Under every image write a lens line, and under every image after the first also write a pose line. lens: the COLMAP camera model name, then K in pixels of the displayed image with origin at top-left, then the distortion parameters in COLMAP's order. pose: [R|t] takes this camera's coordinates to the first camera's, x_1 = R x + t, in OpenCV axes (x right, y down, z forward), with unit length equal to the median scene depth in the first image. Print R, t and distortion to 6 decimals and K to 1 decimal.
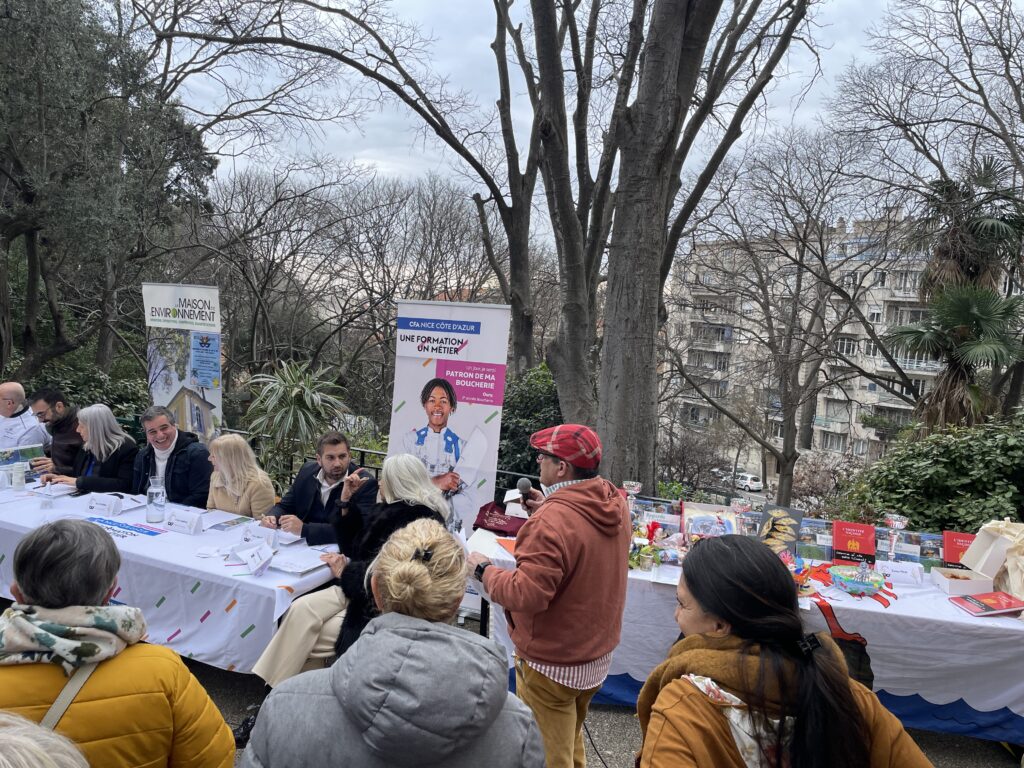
lens RADIAL K [[765.3, 0, 497.2], [0, 765.3, 373.4], [0, 0, 1]] dist [0.097265, -0.132150]
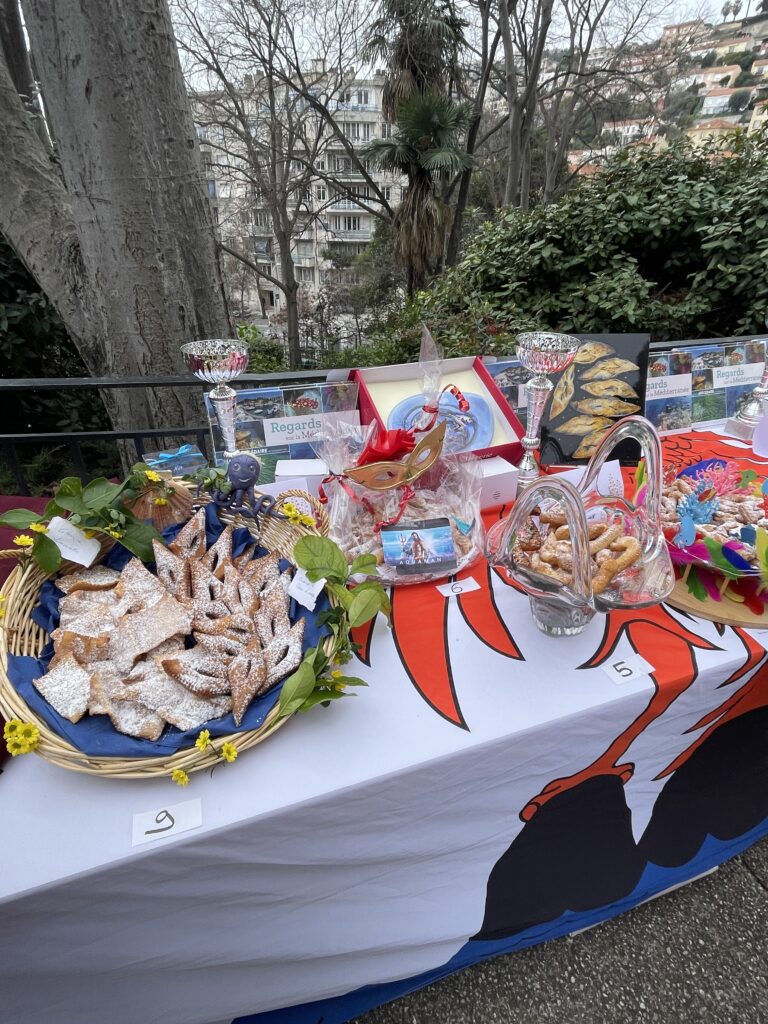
lens RADIAL K [[548.3, 0, 379.9], [0, 548.3, 511.3], [0, 0, 1]] dist [-0.003419, 0.000667]
pose [[0.847997, -0.319524, 0.422854, 0.098341], [0.092276, 0.874660, 0.475874, 0.085340], [-0.521906, -0.364520, 0.771193, 0.642729]]
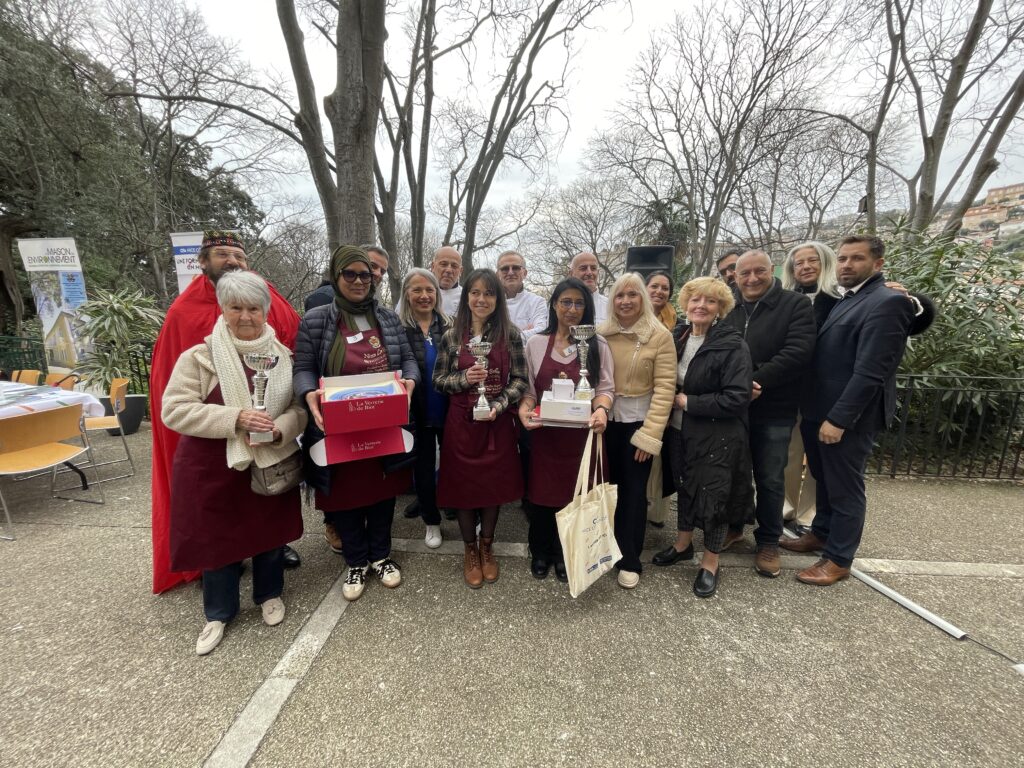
lens RADIAL K [[414.5, 0, 512.0], [0, 414.5, 384.0], [0, 0, 1]] dist [-0.011427, 0.000099]
pose [[0.993461, -0.068647, 0.091229, 0.397956], [0.057912, 0.991616, 0.115515, 0.125490], [-0.098394, -0.109476, 0.989107, 0.144650]]
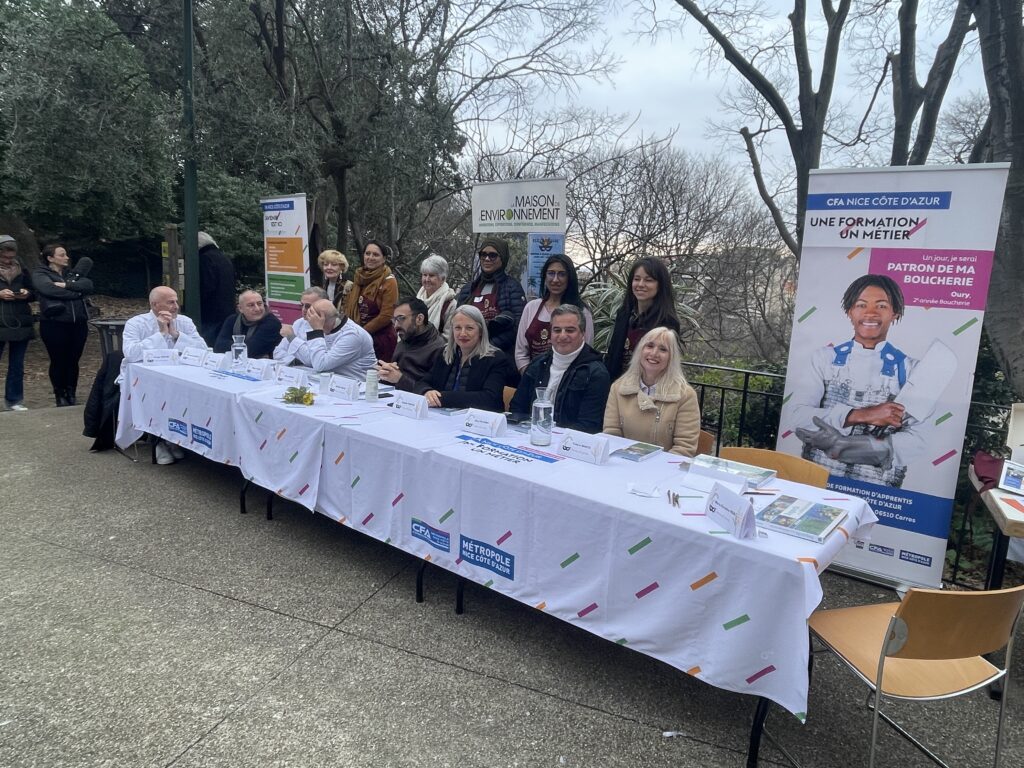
lens RADIAL K [[661.6, 0, 515.3], [0, 661.6, 377.9], [0, 0, 1]] dist [-0.003380, -0.005059]
pose [[0.968969, 0.025949, -0.245816, -0.238304], [-0.008904, 0.997493, 0.070201, 0.060474], [0.247021, -0.065833, 0.966771, 0.280493]]
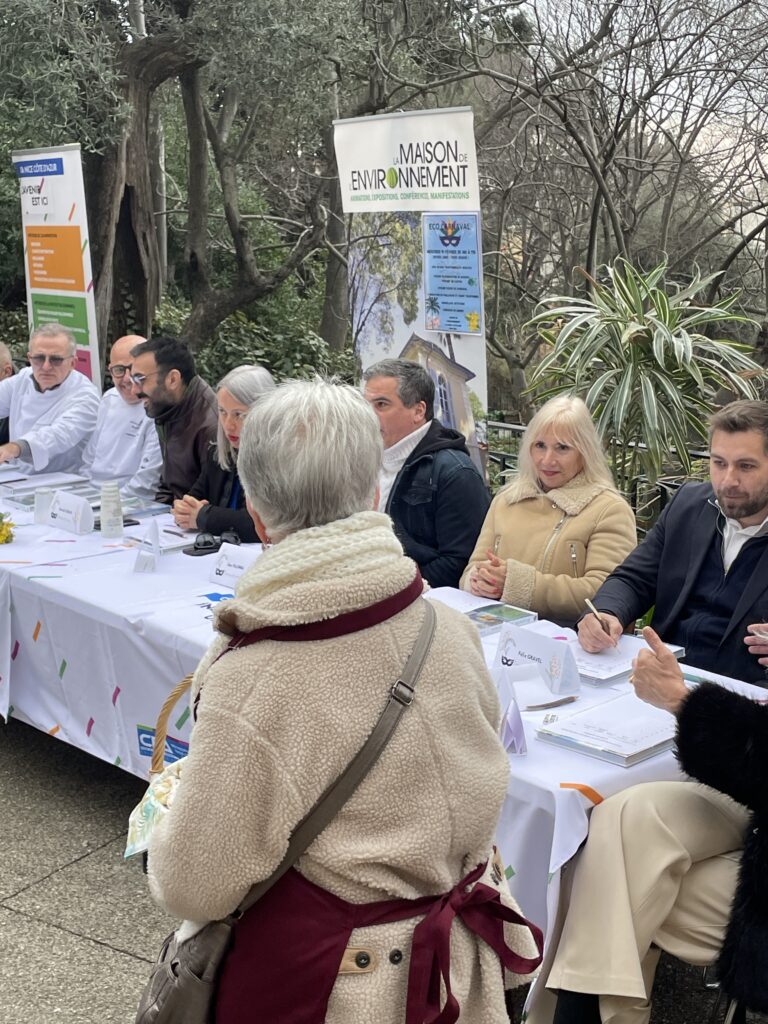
lens RADIAL K [[1470.6, 0, 383.6], [0, 1470.6, 506.4], [0, 0, 1]] dist [0.025470, 0.037097]
pose [[0.893779, 0.018249, -0.448136, -0.017509], [0.028028, 0.994946, 0.096416, 0.037360], [0.447631, -0.098735, 0.888751, 0.197968]]
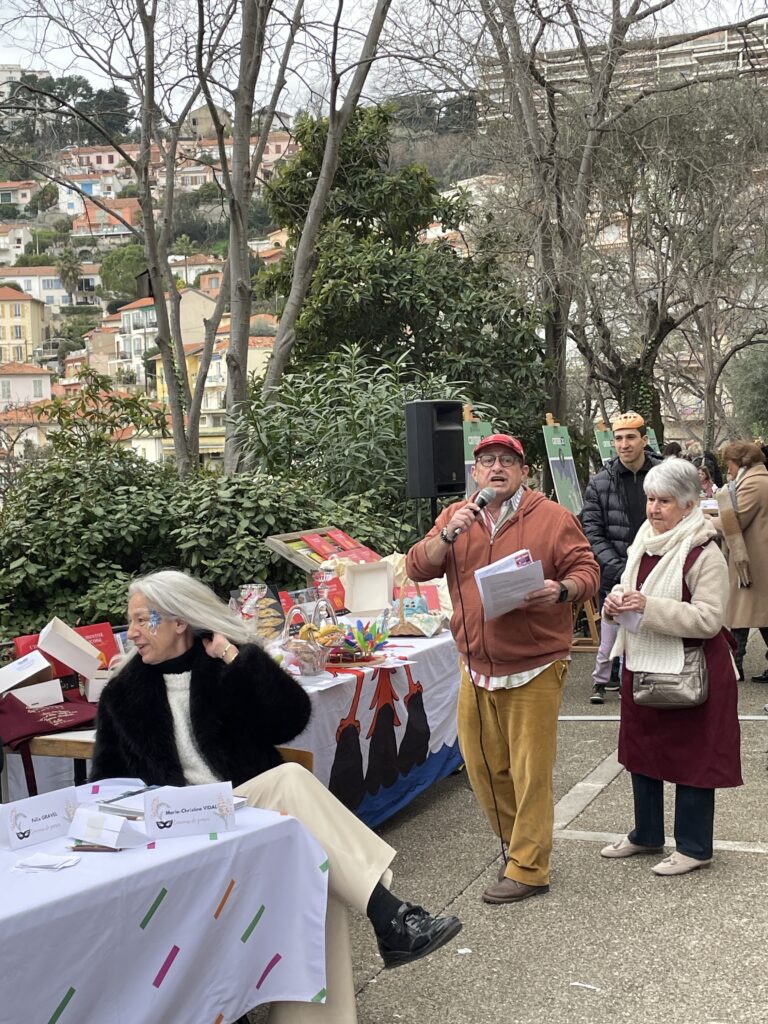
lens RADIAL K [[1492.1, 0, 367.2], [0, 1492.1, 496.3], [0, 0, 1]] dist [0.115891, -0.085093]
pose [[0.223922, -0.115424, 0.967748, -0.825544], [0.131032, 0.987512, 0.087463, -0.025723], [-0.965759, 0.107221, 0.236250, 0.421829]]
